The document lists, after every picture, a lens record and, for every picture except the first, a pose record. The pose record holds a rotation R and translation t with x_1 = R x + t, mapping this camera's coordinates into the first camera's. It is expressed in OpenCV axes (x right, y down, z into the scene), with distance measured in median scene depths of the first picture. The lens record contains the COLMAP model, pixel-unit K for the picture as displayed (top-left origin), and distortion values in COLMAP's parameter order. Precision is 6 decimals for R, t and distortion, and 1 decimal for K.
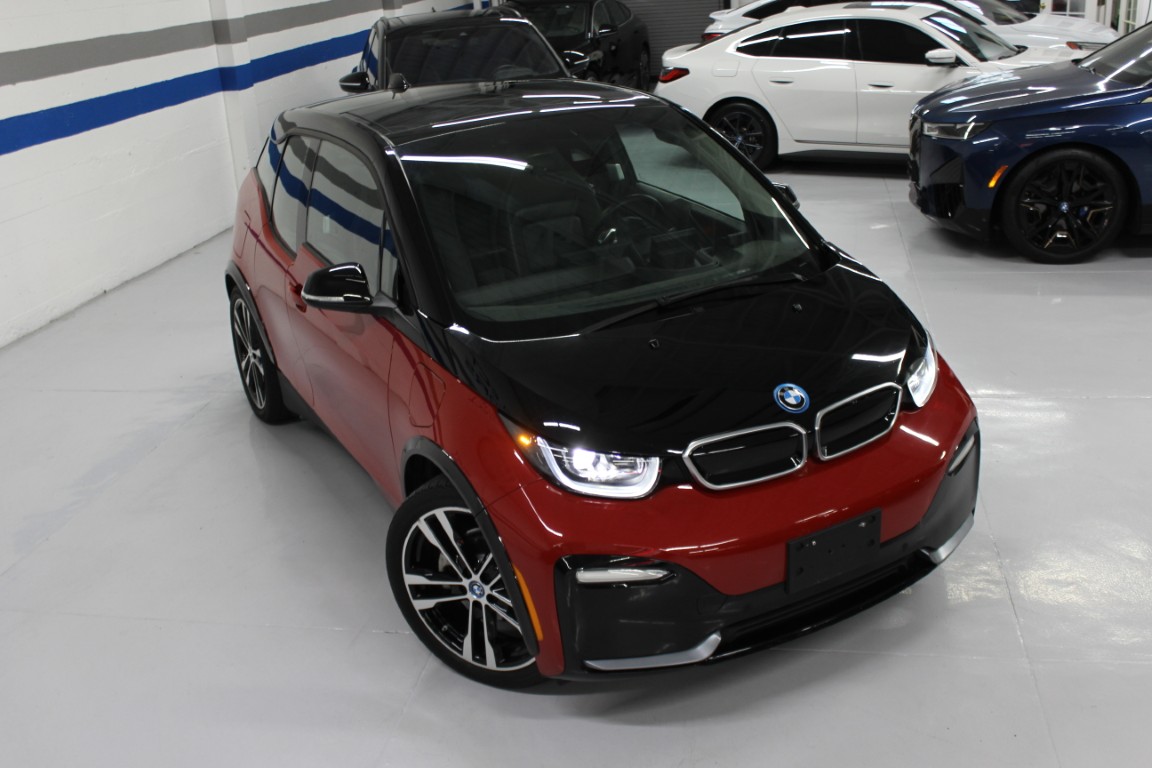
lens RADIAL K [[1194.3, 0, 576.0], [0, 1194.3, 384.0], [0, 0, 1]] dist [-0.105804, 0.098057]
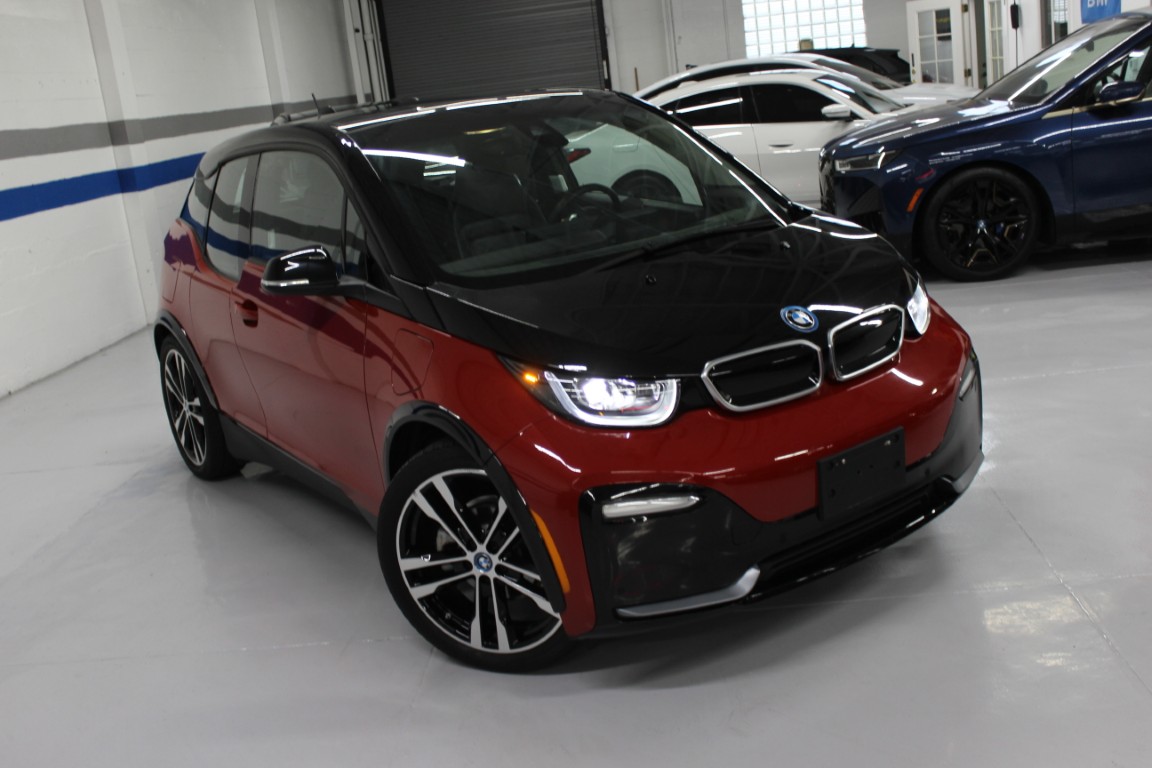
lens RADIAL K [[1194.3, 0, 576.0], [0, 1194.3, 384.0], [0, 0, 1]] dist [-0.105804, 0.098057]
pose [[0.991978, -0.079988, 0.097880, -0.087963], [0.091549, 0.988548, -0.119962, 0.147904], [-0.087164, 0.127960, 0.987942, 0.065909]]
